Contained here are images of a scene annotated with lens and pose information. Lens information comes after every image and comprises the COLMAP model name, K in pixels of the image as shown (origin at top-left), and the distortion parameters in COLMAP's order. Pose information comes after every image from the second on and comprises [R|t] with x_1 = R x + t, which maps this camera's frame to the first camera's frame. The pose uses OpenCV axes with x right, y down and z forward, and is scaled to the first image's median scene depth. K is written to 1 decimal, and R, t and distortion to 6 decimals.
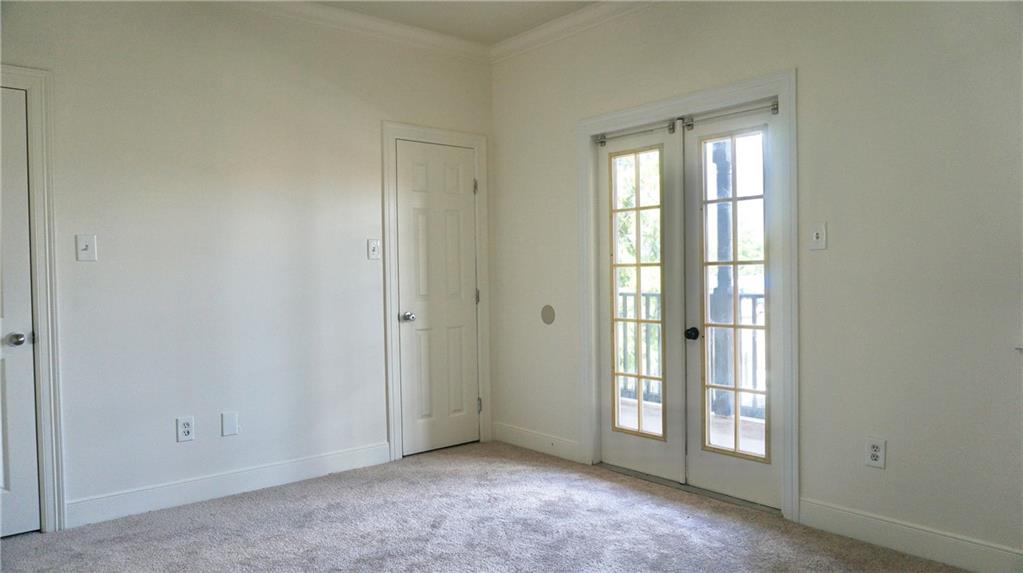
lens RADIAL K [[681.7, 0, 511.1], [0, 681.7, 286.5], [0, 0, 1]] dist [-0.028110, 0.021073]
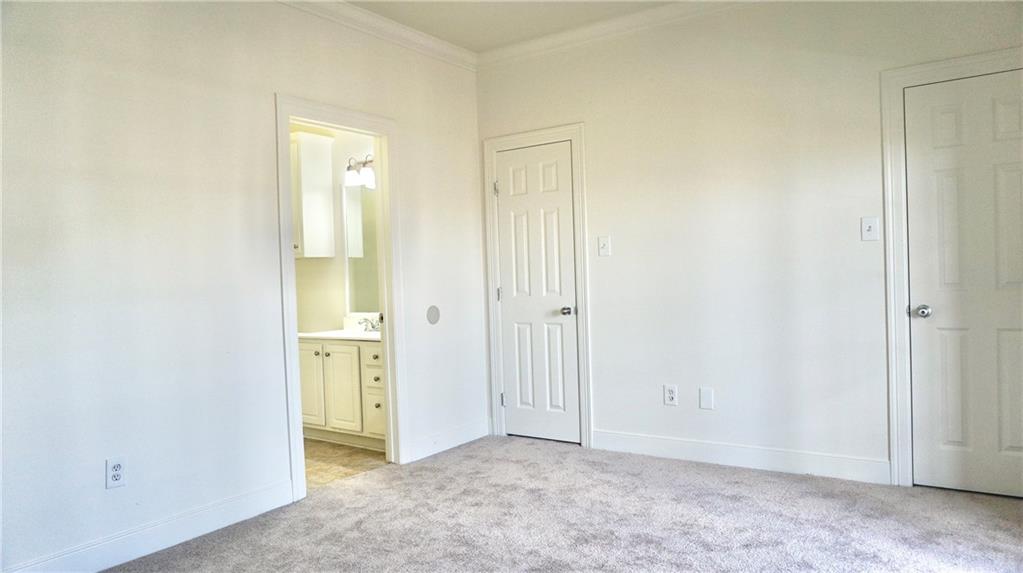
lens RADIAL K [[681.7, 0, 511.8], [0, 681.7, 284.4], [0, 0, 1]] dist [-0.028110, 0.021073]
pose [[0.282817, 0.020233, -0.958961, 0.532871], [0.016181, 0.999535, 0.025861, -0.016153], [0.959037, -0.022831, 0.282358, 0.374607]]
